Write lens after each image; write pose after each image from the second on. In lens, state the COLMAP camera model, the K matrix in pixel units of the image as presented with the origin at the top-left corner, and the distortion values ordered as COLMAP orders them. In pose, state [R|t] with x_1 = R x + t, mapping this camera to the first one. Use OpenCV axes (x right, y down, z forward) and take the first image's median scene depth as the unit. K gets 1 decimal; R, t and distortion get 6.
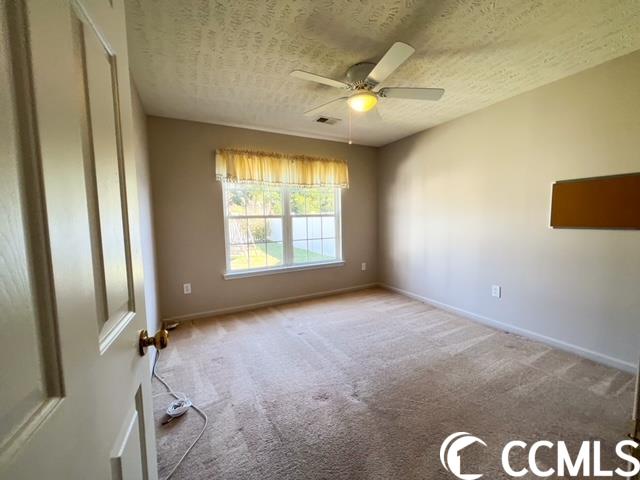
lens RADIAL K [[256.9, 0, 320.8], [0, 256.9, 237.8], [0, 0, 1]] dist [0.001420, -0.000132]
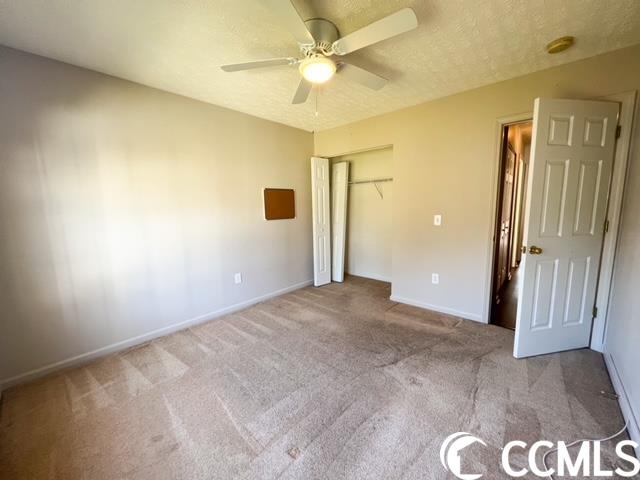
lens RADIAL K [[256.9, 0, 321.8], [0, 256.9, 242.7], [0, 0, 1]] dist [0.001420, -0.000132]
pose [[-0.349999, -0.119439, 0.929104, -0.520840], [0.092187, 0.982632, 0.161048, -0.104123], [-0.932203, 0.142017, -0.332909, 1.070207]]
